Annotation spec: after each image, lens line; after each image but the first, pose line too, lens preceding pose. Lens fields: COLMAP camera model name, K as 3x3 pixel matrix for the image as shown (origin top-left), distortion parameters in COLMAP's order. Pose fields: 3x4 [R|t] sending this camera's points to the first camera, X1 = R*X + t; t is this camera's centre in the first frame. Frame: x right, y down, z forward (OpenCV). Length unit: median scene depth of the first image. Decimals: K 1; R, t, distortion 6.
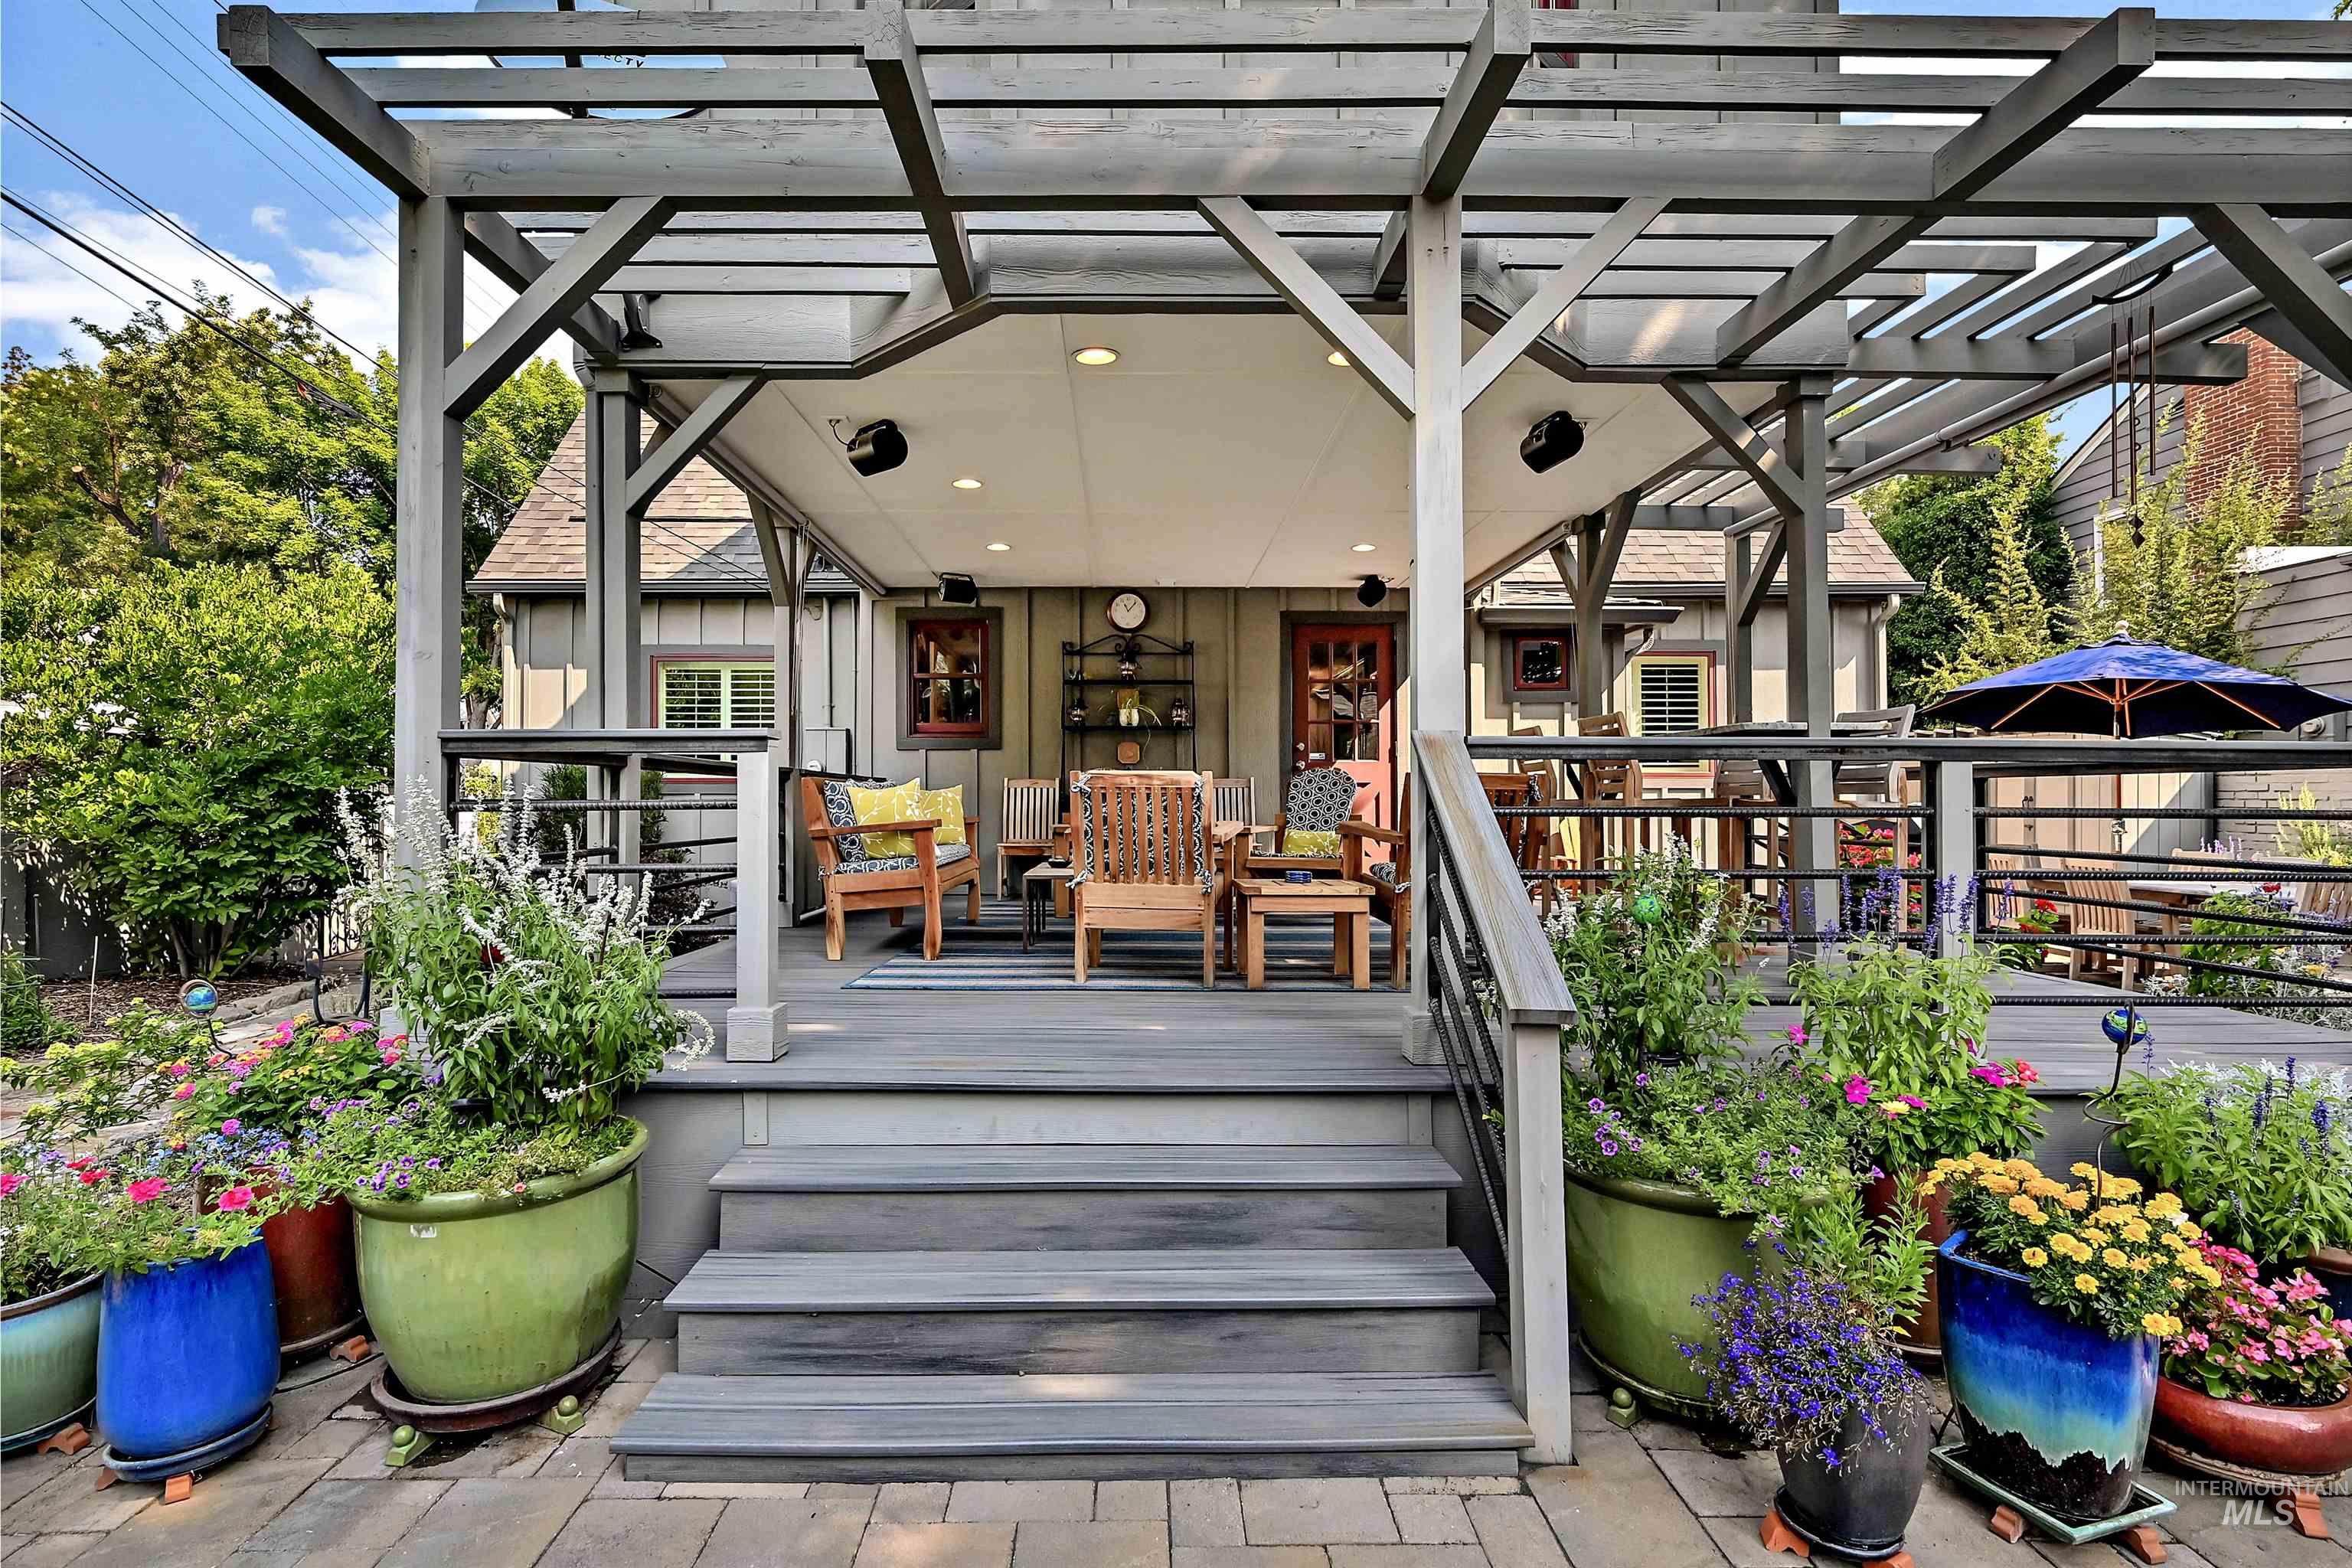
lens RADIAL K [[1200.8, 0, 1176.0], [0, 1200.8, 784.0], [0, 0, 1]] dist [-0.000153, 0.000501]
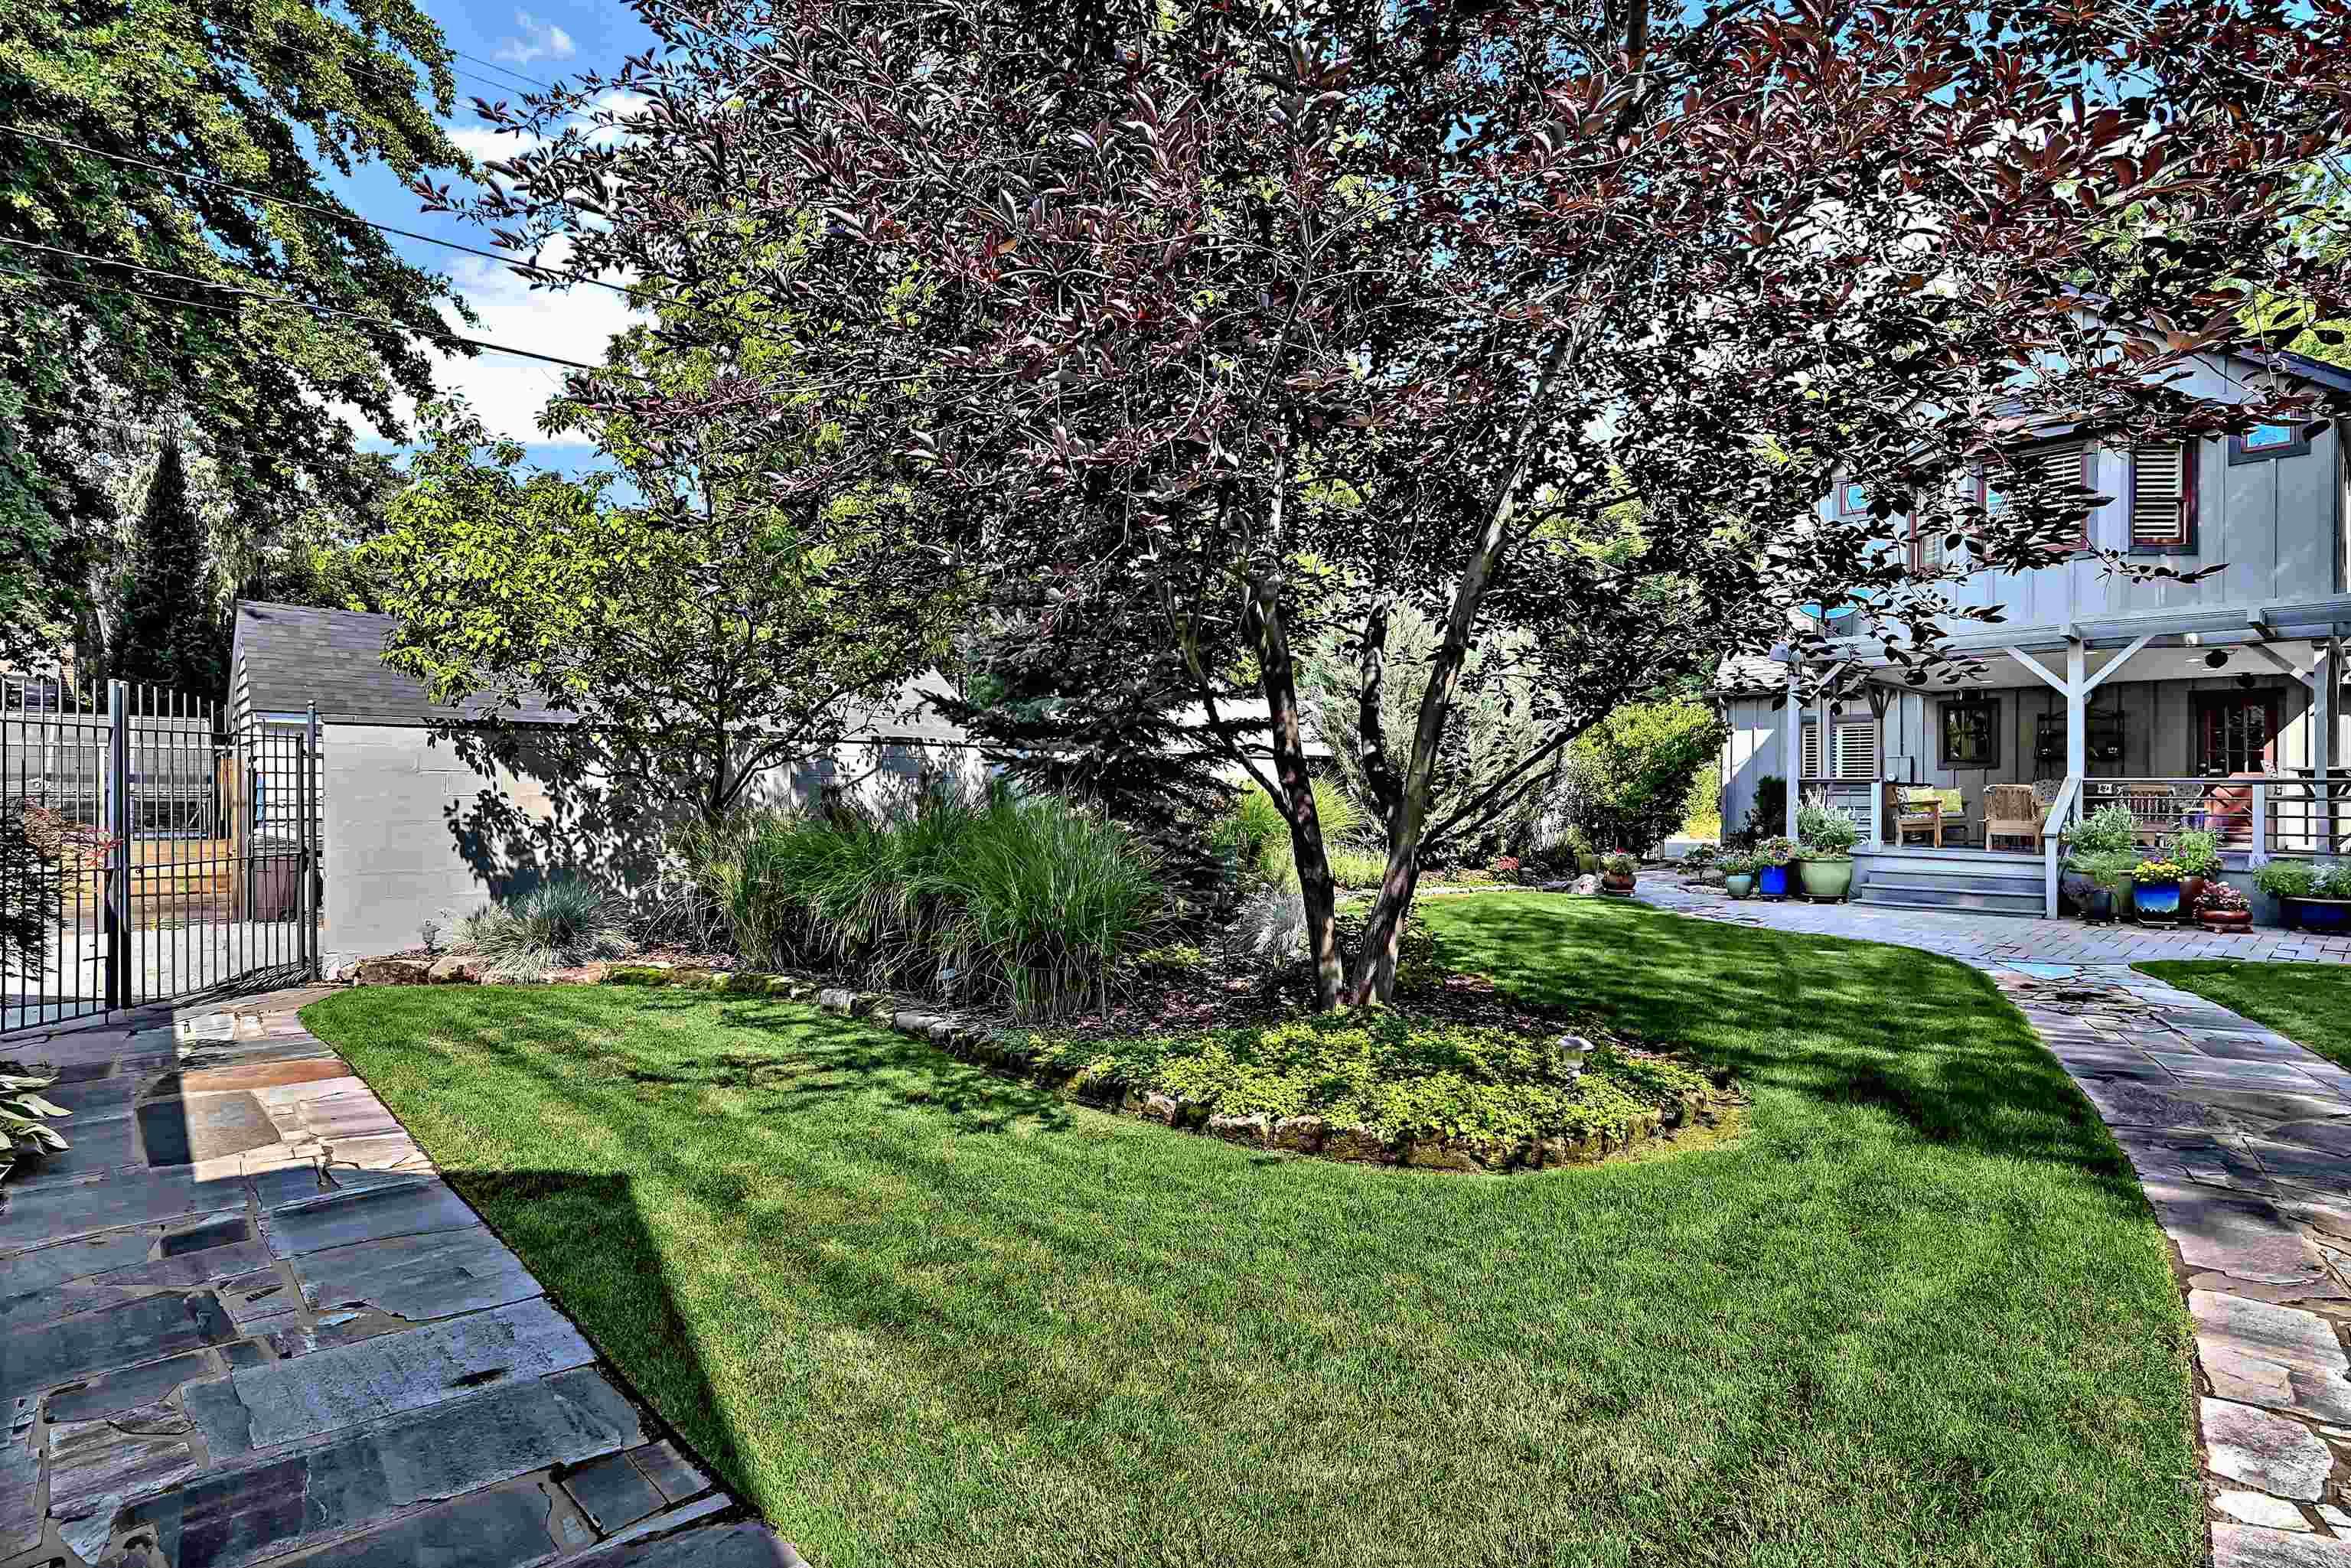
lens RADIAL K [[1200.3, 0, 1175.5], [0, 1200.3, 784.0], [0, 0, 1]] dist [-0.000153, 0.000501]
pose [[0.666277, -0.005283, -0.745686, 0.669552], [0.006264, 0.999979, -0.001487, -0.014819], [0.745678, -0.003680, 0.666296, -2.099710]]
